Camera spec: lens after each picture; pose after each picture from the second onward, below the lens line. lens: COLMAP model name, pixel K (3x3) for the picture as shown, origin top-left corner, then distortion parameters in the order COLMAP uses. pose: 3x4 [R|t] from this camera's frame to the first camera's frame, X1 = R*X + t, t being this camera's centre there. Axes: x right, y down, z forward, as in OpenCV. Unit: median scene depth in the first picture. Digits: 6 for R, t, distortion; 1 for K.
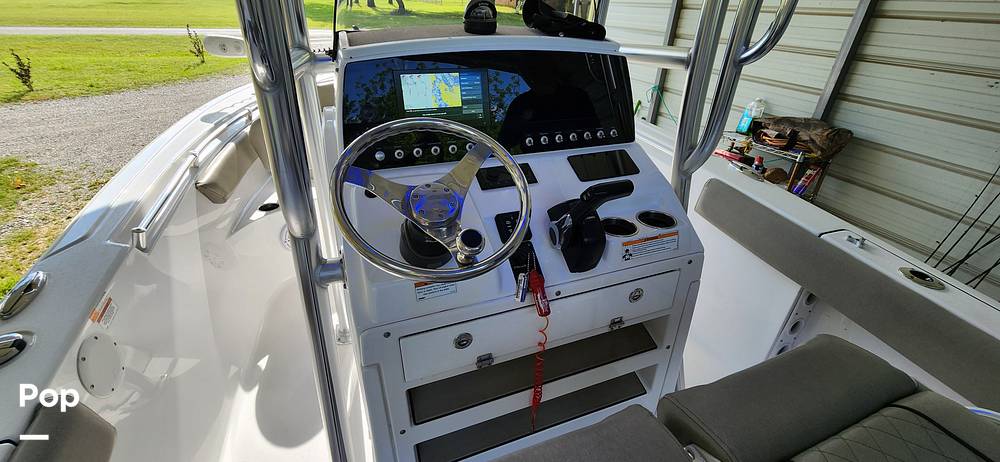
lens RADIAL K [[411.3, 0, 500.3], [0, 411.3, 235.5], [0, 0, 1]] dist [-0.002376, -0.000270]
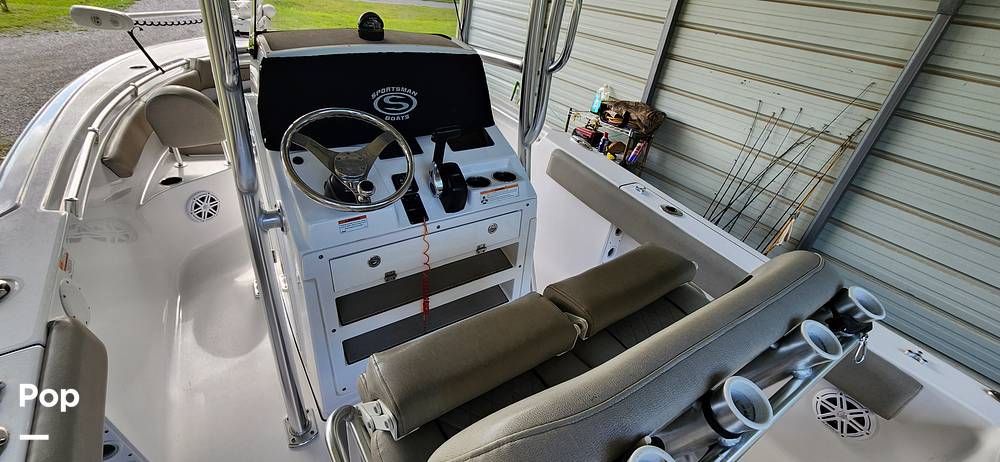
lens RADIAL K [[411.3, 0, 500.3], [0, 411.3, 235.5], [0, 0, 1]] dist [-0.002376, -0.000270]
pose [[0.971042, -0.058077, 0.231744, 0.008099], [0.044137, 0.996916, 0.064891, 0.060375], [-0.234798, -0.052784, 0.970610, -0.361173]]
